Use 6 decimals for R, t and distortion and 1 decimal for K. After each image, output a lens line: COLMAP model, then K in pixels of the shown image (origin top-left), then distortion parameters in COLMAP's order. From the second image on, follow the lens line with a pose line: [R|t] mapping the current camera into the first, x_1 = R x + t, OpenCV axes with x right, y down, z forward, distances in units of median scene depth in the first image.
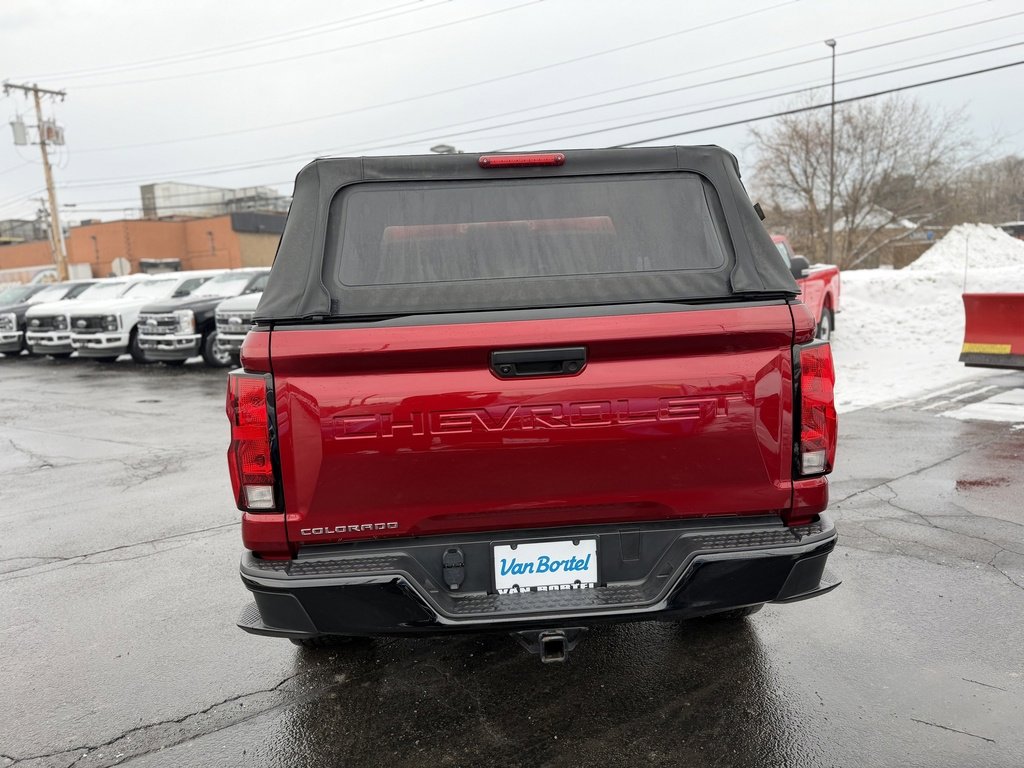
lens RADIAL K [[763.2, 0, 509.4], [0, 763.2, 385.7], [0, 0, 1]] dist [0.059337, -0.046084]
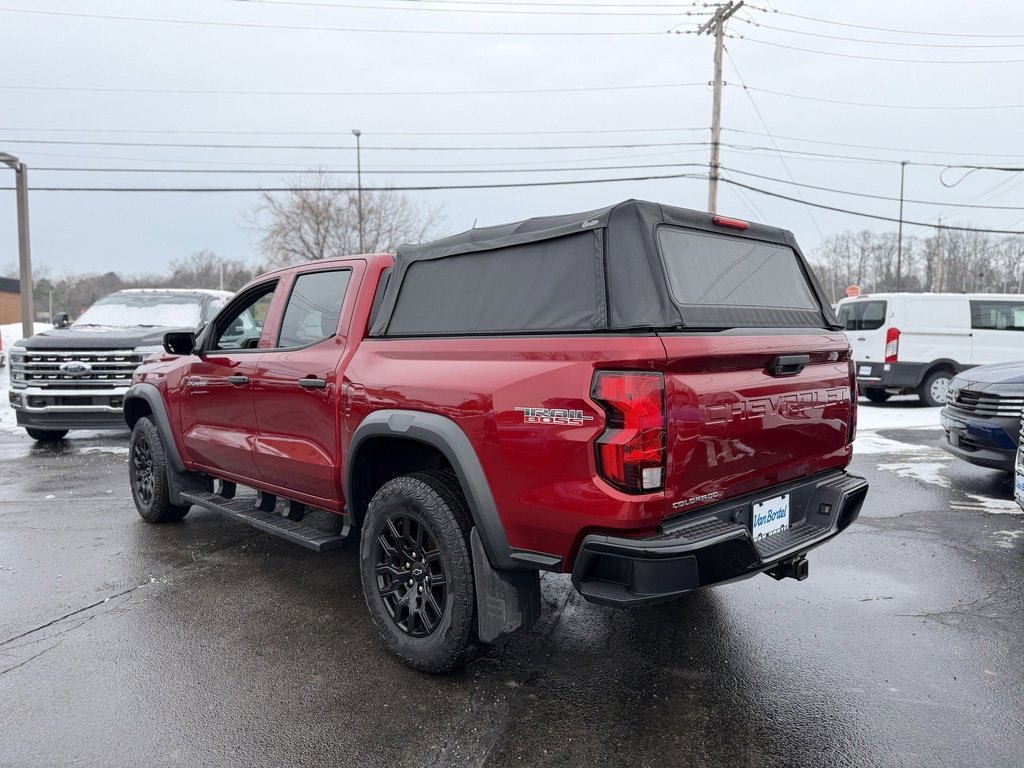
lens RADIAL K [[768.9, 0, 542.7], [0, 768.9, 379.2], [0, 0, 1]] dist [0.050642, 0.003973]
pose [[0.740520, 0.007017, 0.671998, -0.112680], [0.055276, 0.995921, -0.071312, 0.006331], [-0.669757, 0.089953, 0.737112, 0.021965]]
